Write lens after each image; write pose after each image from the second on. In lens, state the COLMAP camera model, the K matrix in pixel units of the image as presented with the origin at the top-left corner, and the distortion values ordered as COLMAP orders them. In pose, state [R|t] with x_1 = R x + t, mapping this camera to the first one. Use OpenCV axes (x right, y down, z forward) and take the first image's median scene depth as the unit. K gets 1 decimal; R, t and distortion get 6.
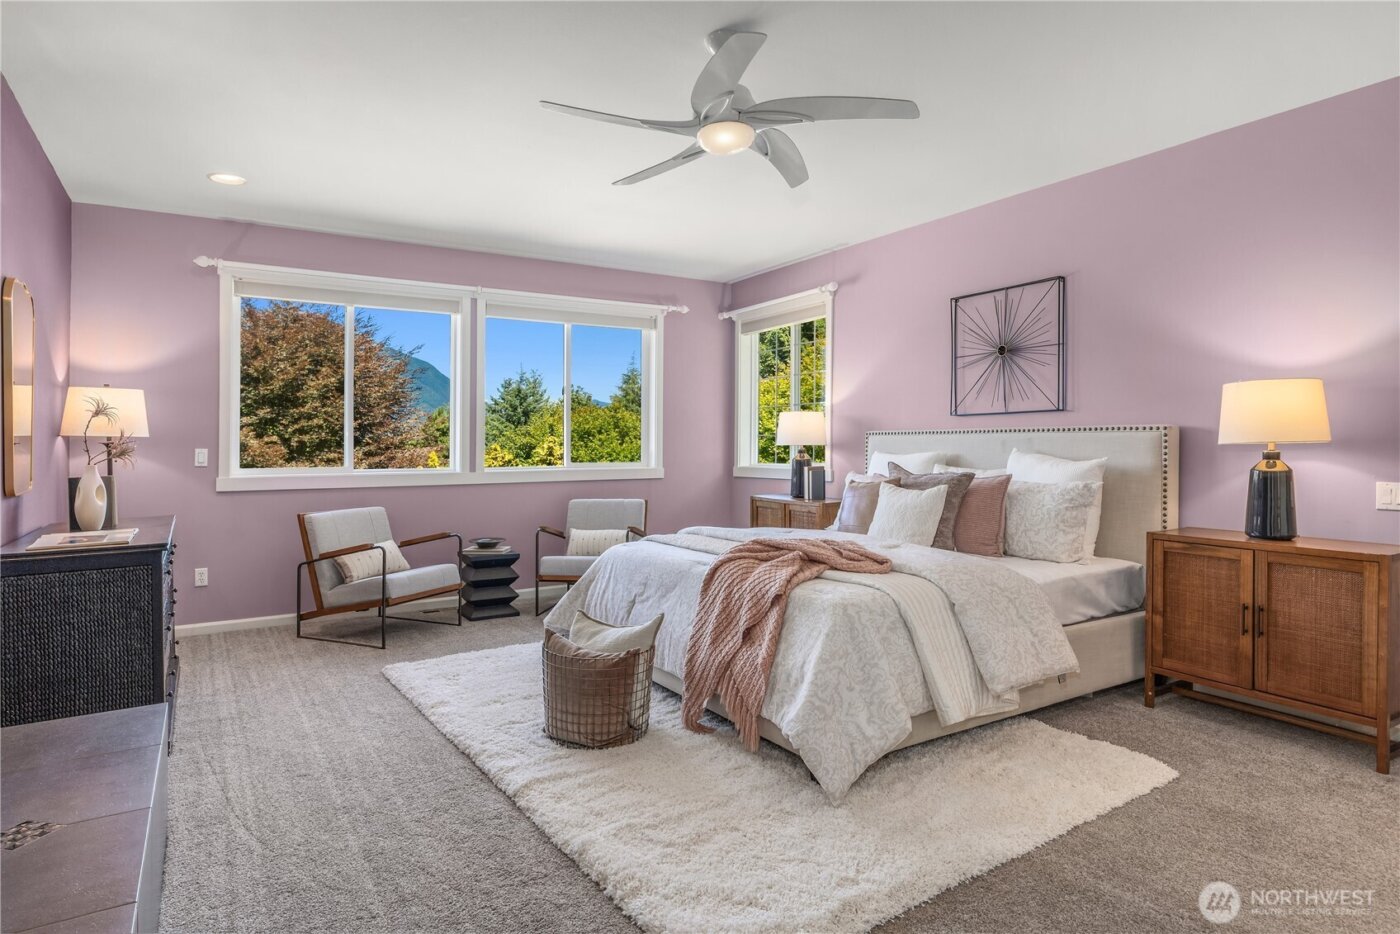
lens RADIAL K [[786.7, 0, 691.0], [0, 786.7, 457.1], [0, 0, 1]] dist [0.005936, -0.000399]
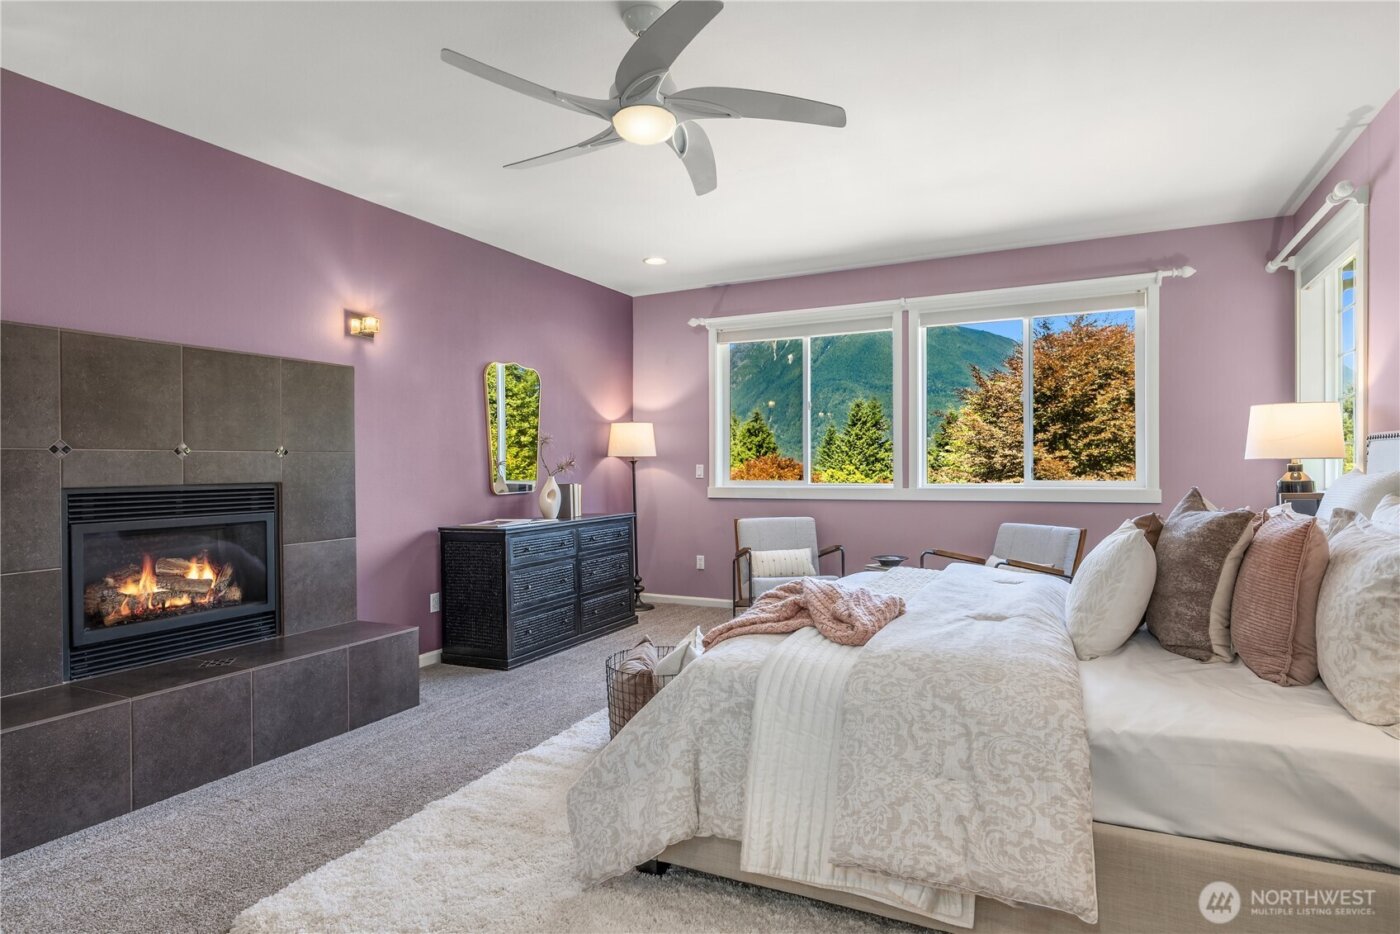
lens RADIAL K [[764.8, 0, 700.1], [0, 764.8, 470.6], [0, 0, 1]] dist [0.000870, -0.000722]
pose [[0.534178, 0.006196, -0.845349, 0.448123], [-0.005922, 0.999976, 0.003587, -0.005432], [0.845351, 0.003090, 0.534202, 0.315557]]
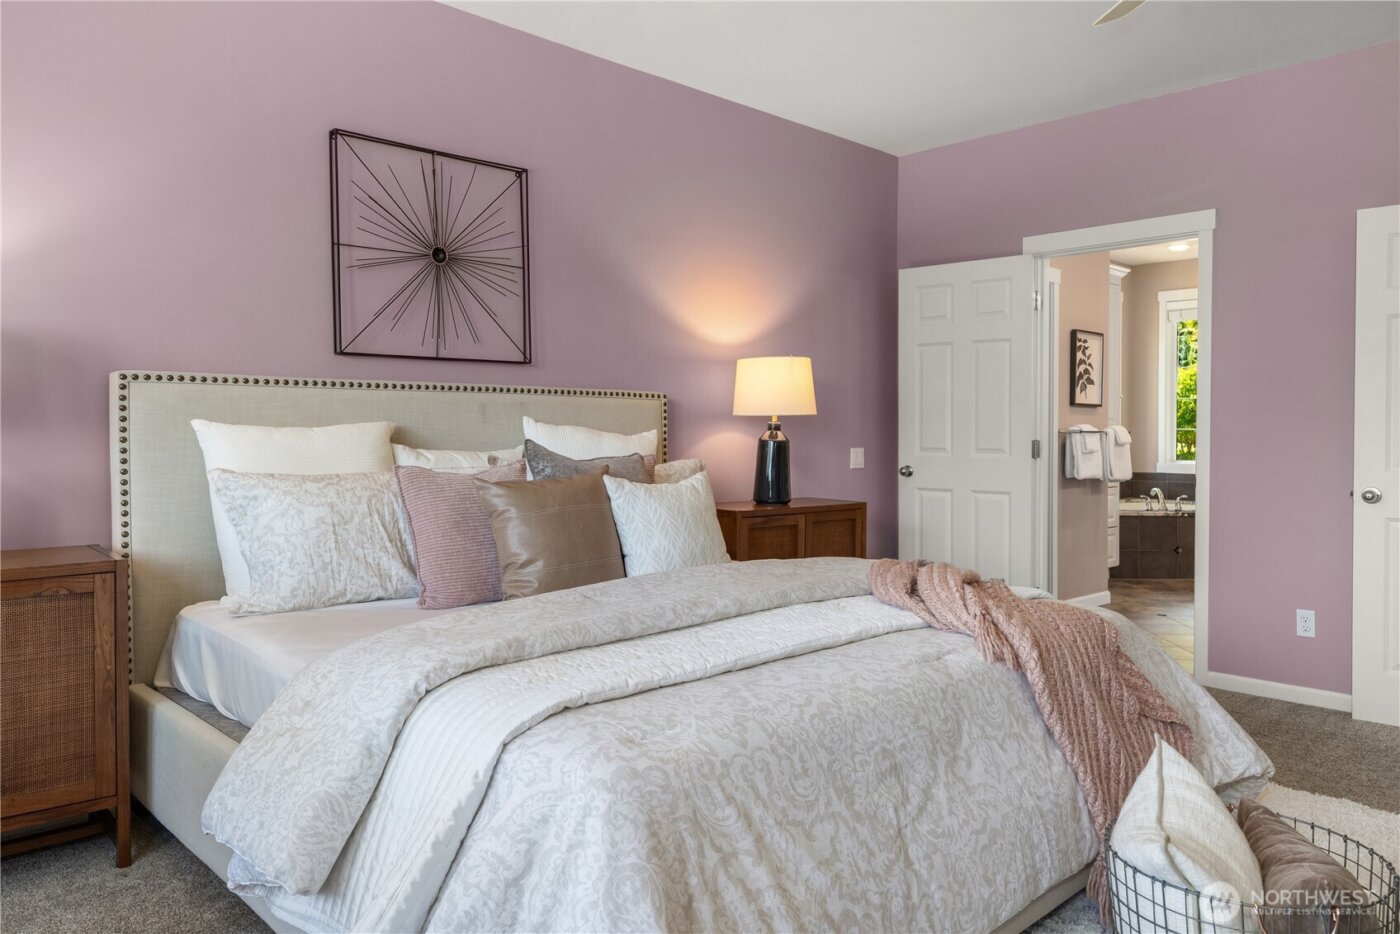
lens RADIAL K [[1007.5, 0, 699.3], [0, 1007.5, 462.0], [0, 0, 1]] dist [-0.003831, -0.000641]
pose [[-0.207057, -0.028992, 0.977899, -0.298800], [0.008602, 0.999468, 0.031452, 0.000591], [-0.978291, 0.014924, -0.206698, 0.709267]]
